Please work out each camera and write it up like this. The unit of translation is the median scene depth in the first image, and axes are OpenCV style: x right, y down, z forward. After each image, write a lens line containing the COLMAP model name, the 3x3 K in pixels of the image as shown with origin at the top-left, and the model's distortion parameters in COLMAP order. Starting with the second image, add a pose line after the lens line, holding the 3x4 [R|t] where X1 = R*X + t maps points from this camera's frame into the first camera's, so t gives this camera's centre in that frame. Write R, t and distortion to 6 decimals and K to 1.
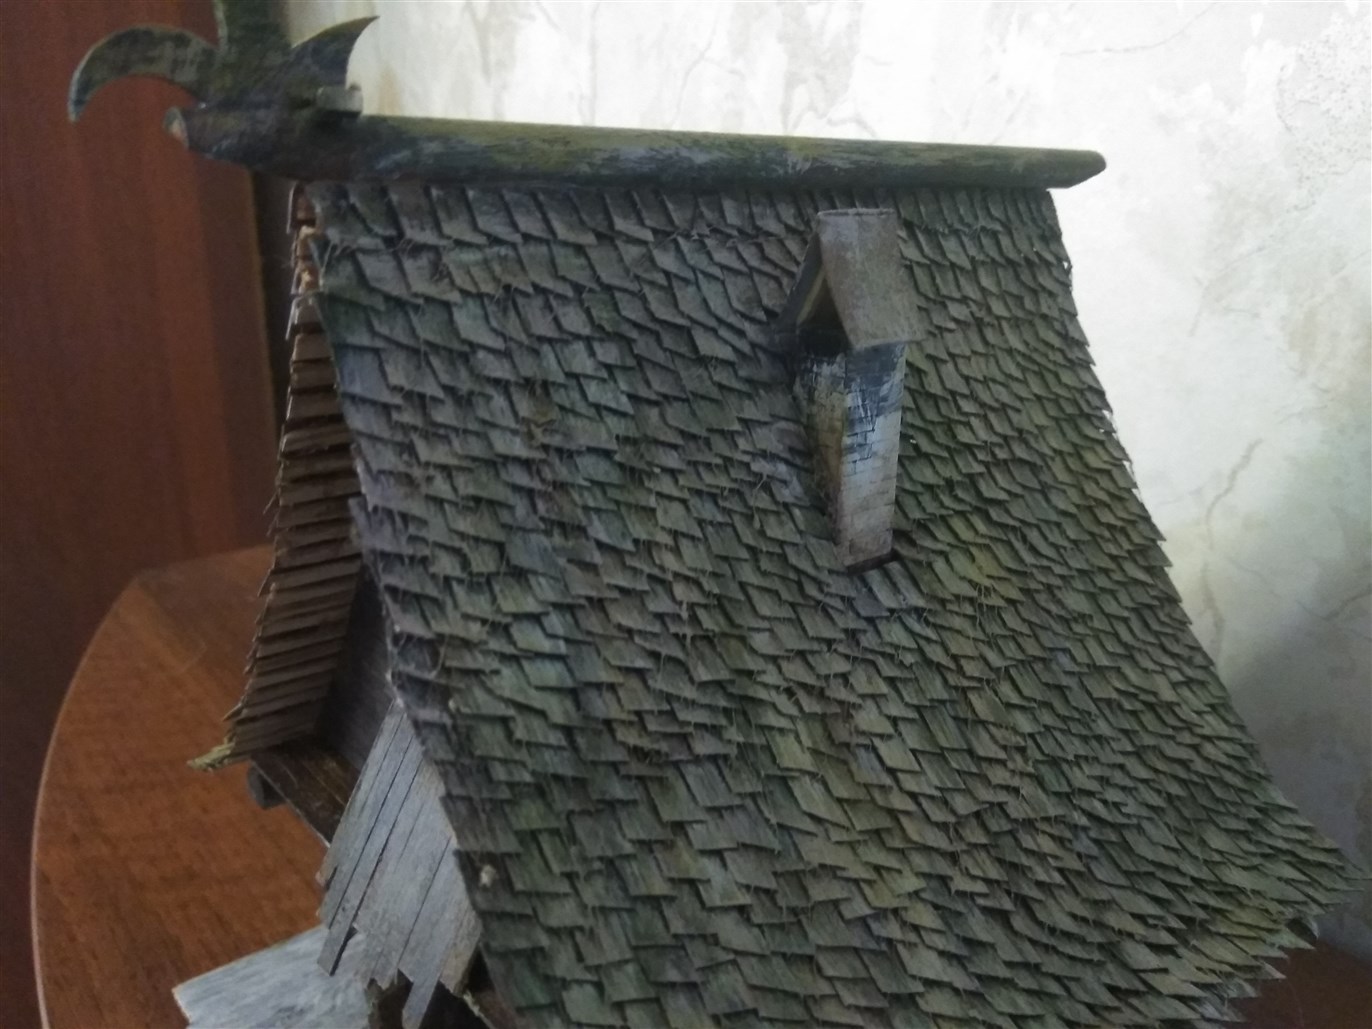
lens RADIAL K [[1077.8, 0, 685.7], [0, 1077.8, 516.7], [0, 0, 1]] dist [0.108879, -0.217204]
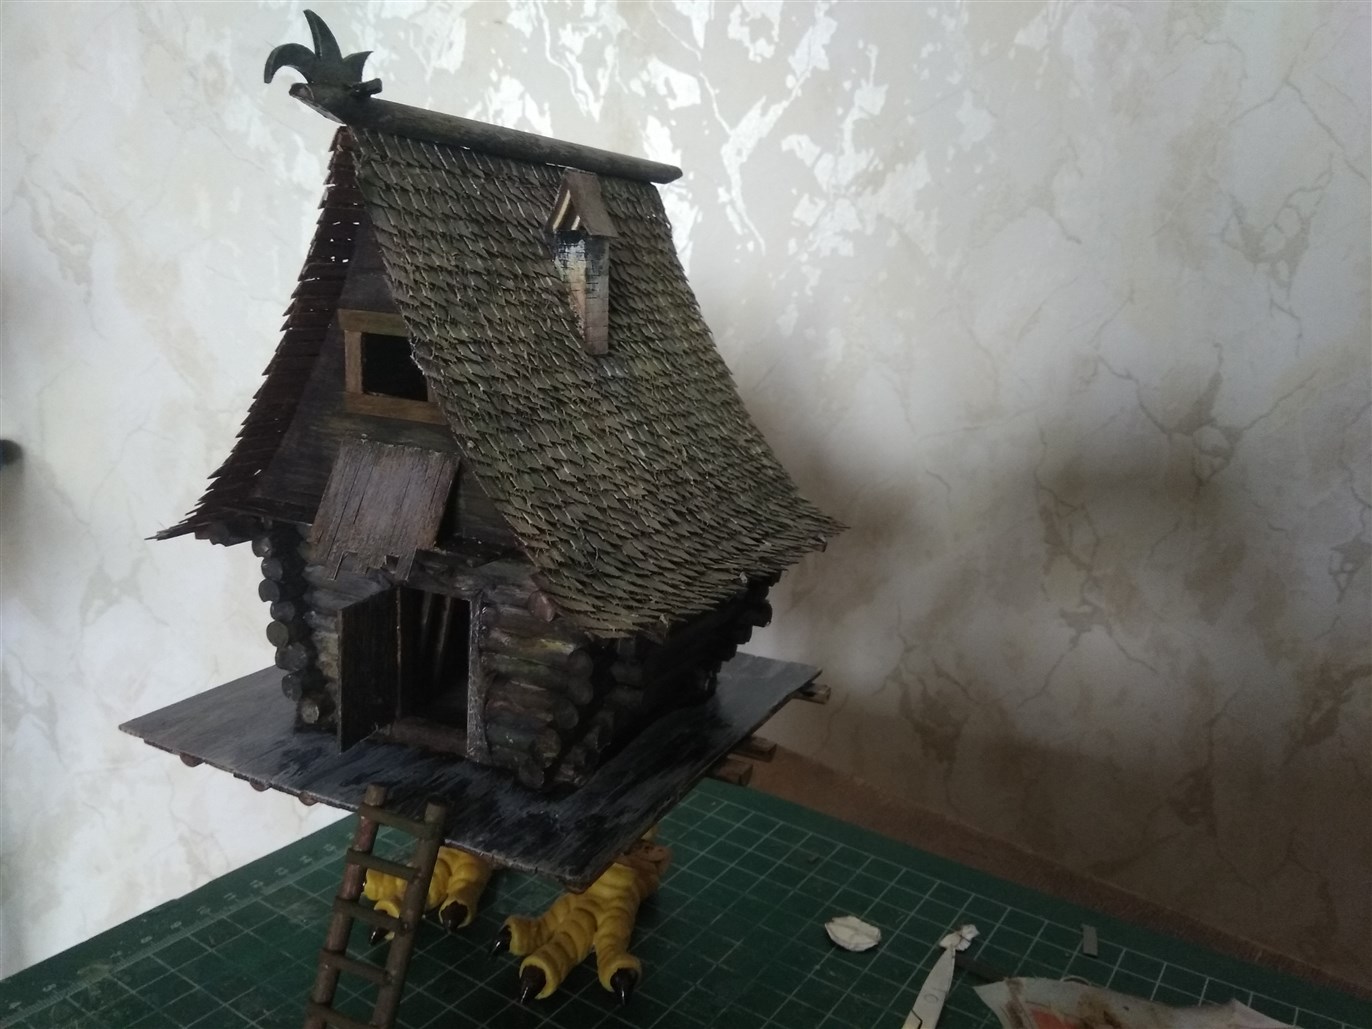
lens RADIAL K [[1069.0, 0, 686.0], [0, 1069.0, 514.5], [0, 0, 1]] dist [0.113015, -0.212858]
pose [[0.921999, -0.071716, 0.380492, -0.456302], [0.101391, 0.993125, -0.058502, 0.475311], [-0.373680, 0.092517, 0.922932, -0.832547]]
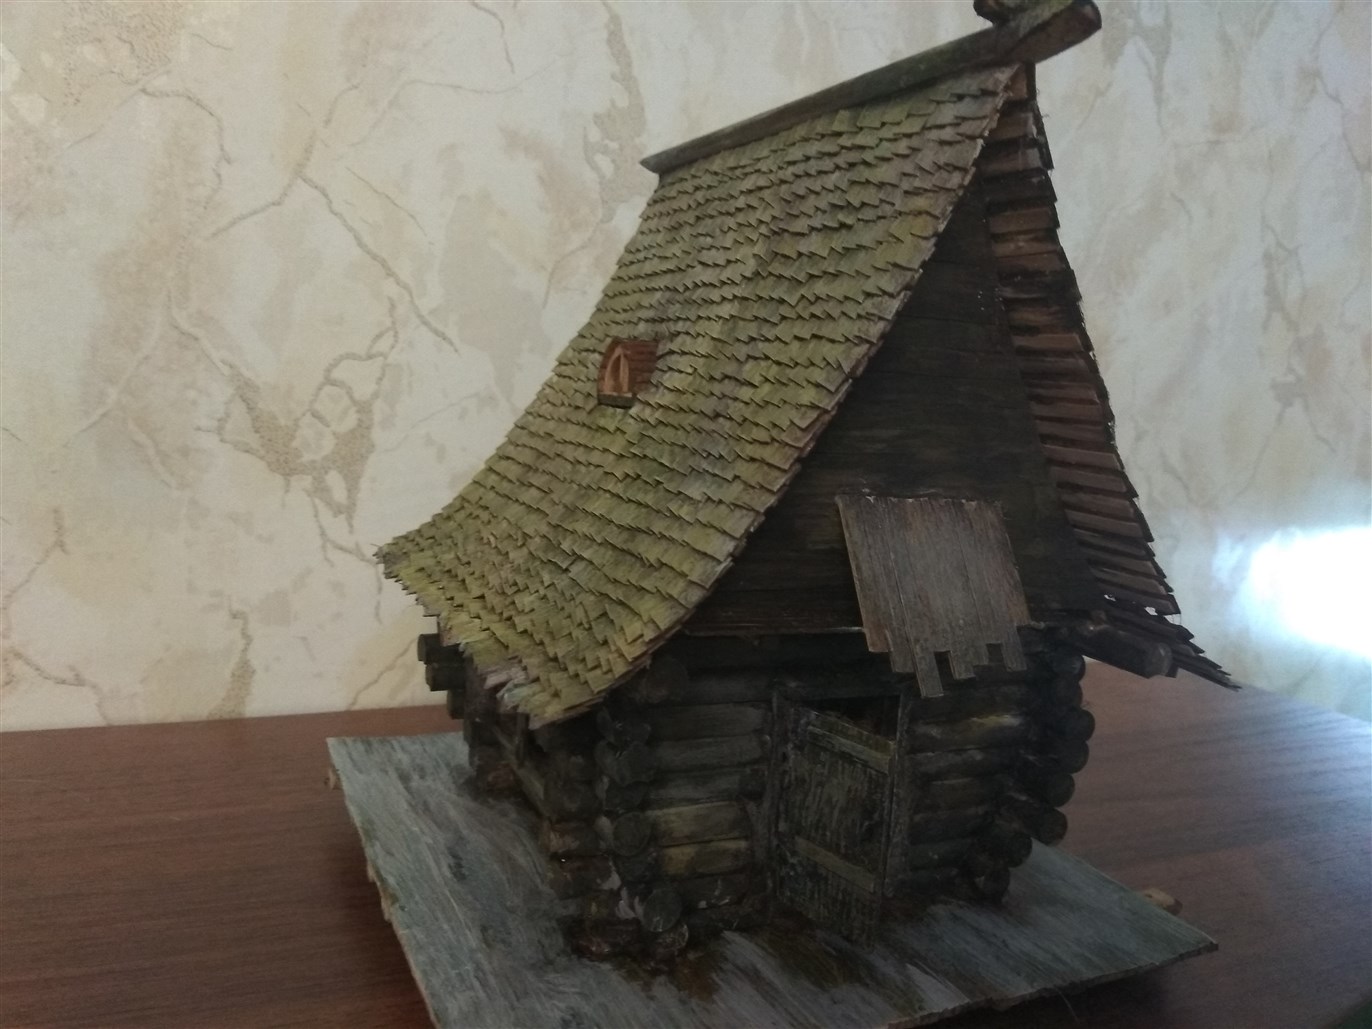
lens RADIAL K [[1062.8, 0, 687.1], [0, 1062.8, 512.4], [0, 0, 1]] dist [0.106713, -0.210399]
pose [[0.257773, -0.130134, 0.957402, -1.533292], [0.231072, 0.970437, 0.069692, 0.068265], [-0.938168, 0.203264, 0.280223, 0.889934]]
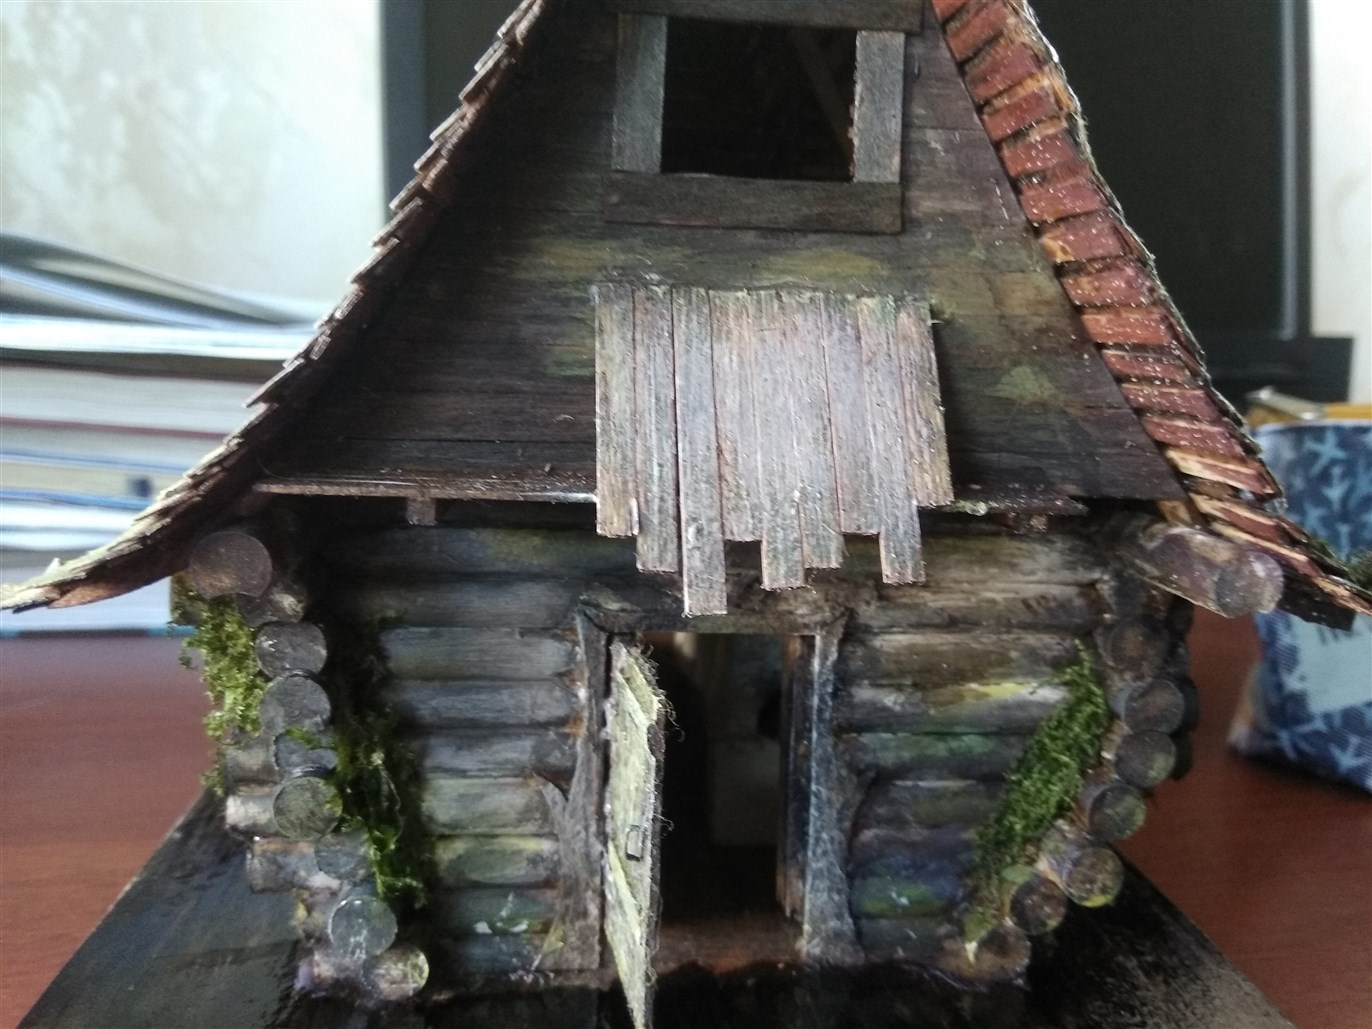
lens RADIAL K [[1089.7, 0, 681.0], [0, 1089.7, 517.0], [0, 0, 1]] dist [0.120544, -0.267065]
pose [[0.573047, -0.138201, 0.807786, -0.903388], [0.242157, 0.970220, -0.005797, 0.357351], [-0.782929, 0.198933, 0.589447, 0.594603]]
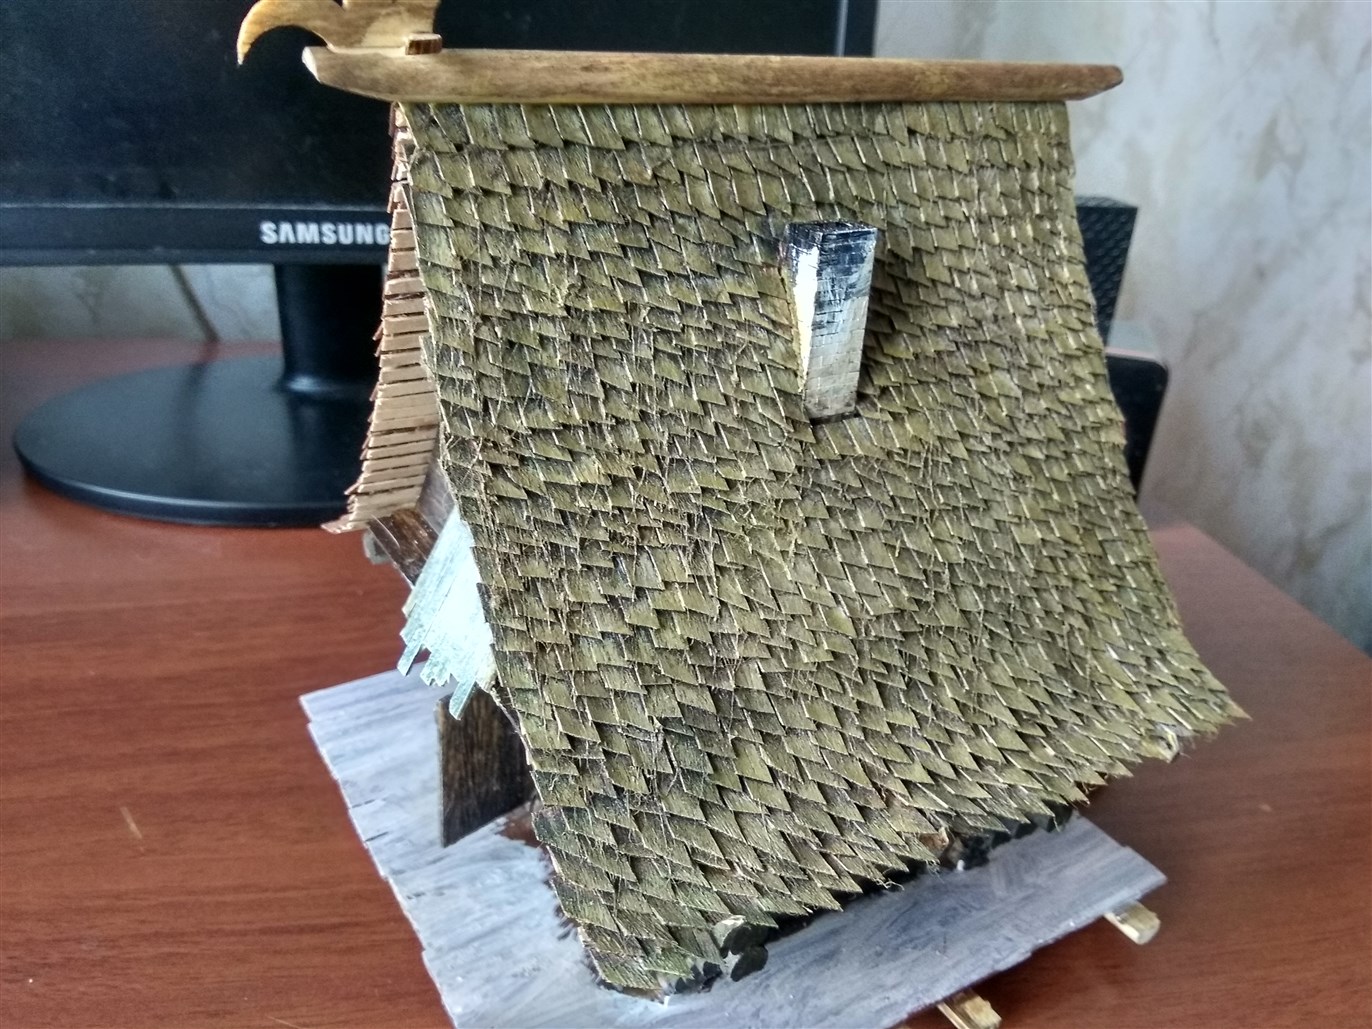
lens RADIAL K [[1099.5, 0, 694.3], [0, 1099.5, 511.1], [0, 0, 1]] dist [0.111269, -0.241294]
pose [[0.987809, 0.103240, -0.116508, 0.181721], [-0.085332, 0.985085, 0.149418, -0.029119], [0.130196, -0.137654, 0.981886, -0.311350]]
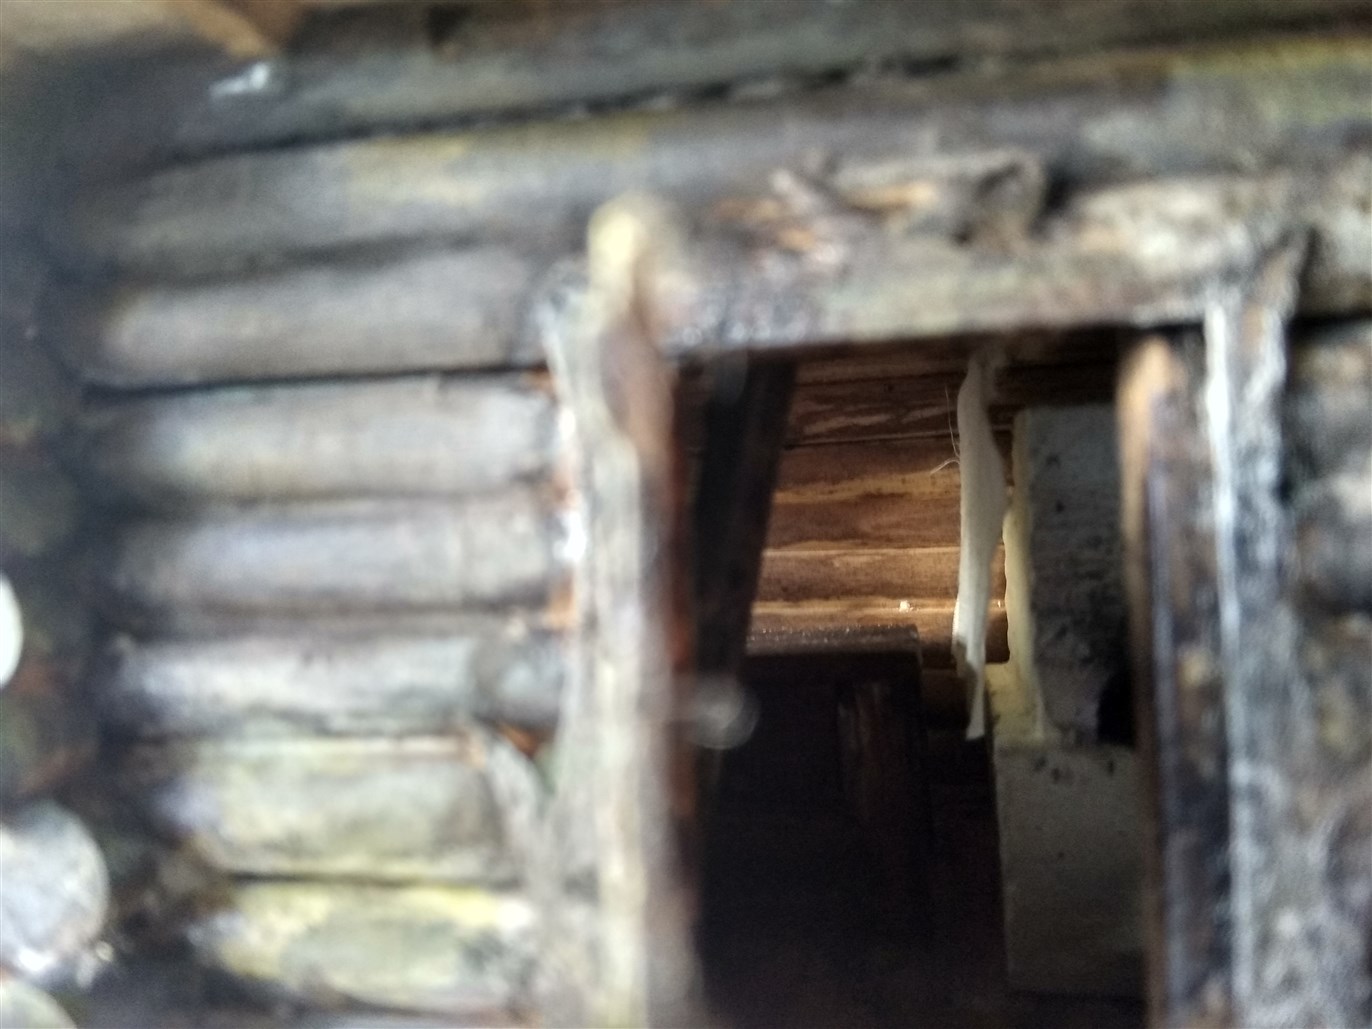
lens RADIAL K [[1077.8, 0, 685.7], [0, 1077.8, 516.7], [0, 0, 1]] dist [0.108879, -0.217204]
pose [[0.800099, -0.059269, 0.596933, -0.412431], [0.245651, 0.940215, -0.235905, 0.571898], [-0.547264, 0.335385, 0.766824, 0.933757]]
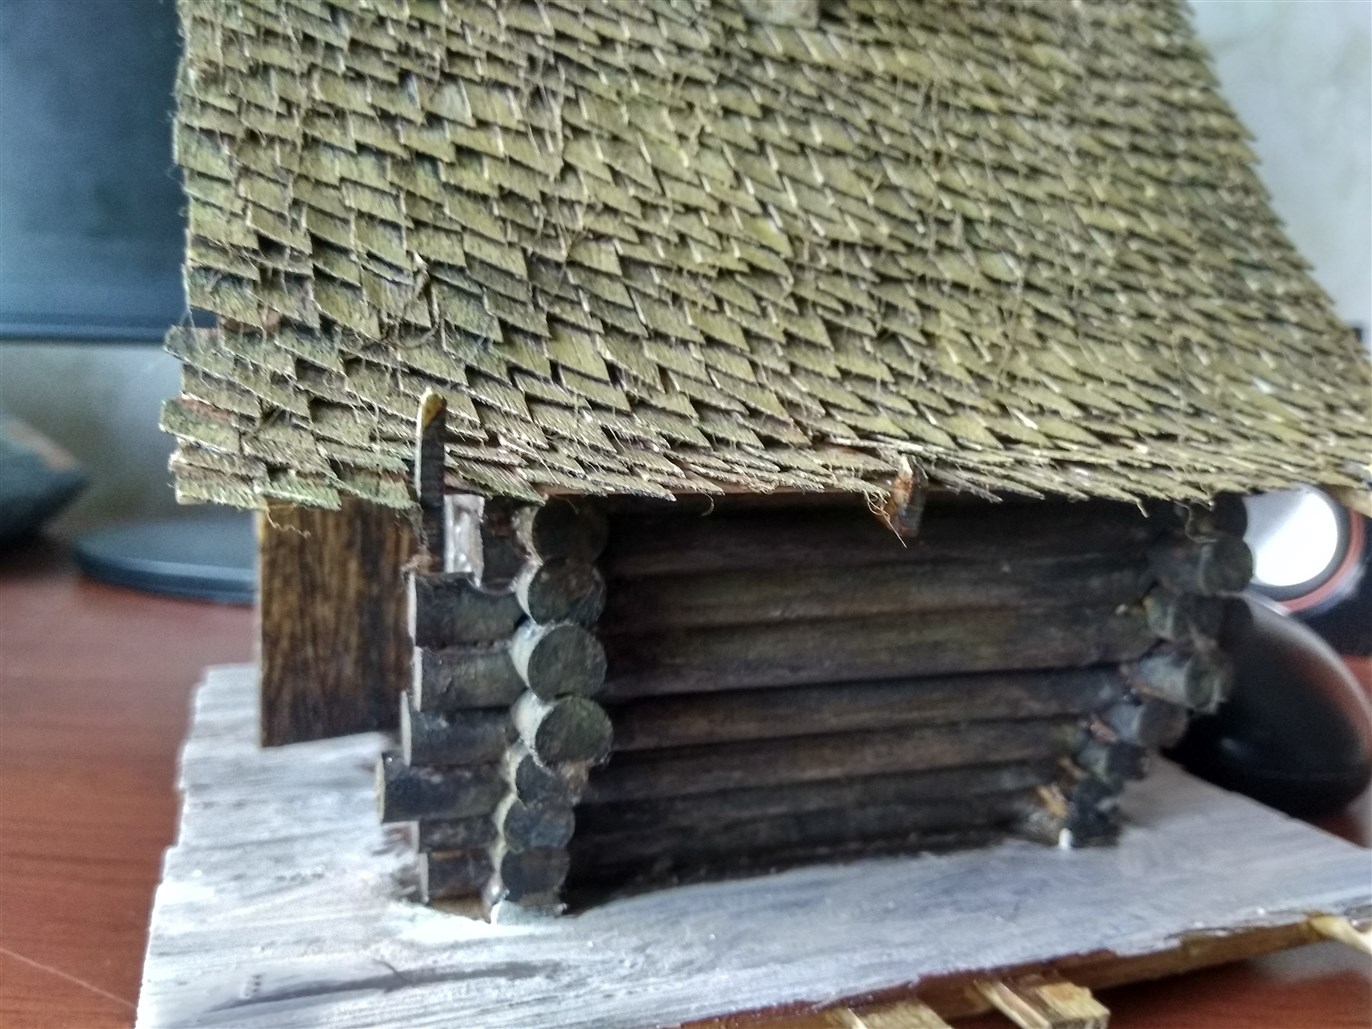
lens RADIAL K [[1133.4, 0, 686.0], [0, 1133.4, 514.5], [0, 0, 1]] dist [0.099995, -0.245215]
pose [[0.936365, 0.038068, -0.348958, 0.467184], [-0.108567, 0.976768, -0.184763, 0.656411], [0.333818, 0.210891, 0.918744, 0.199071]]
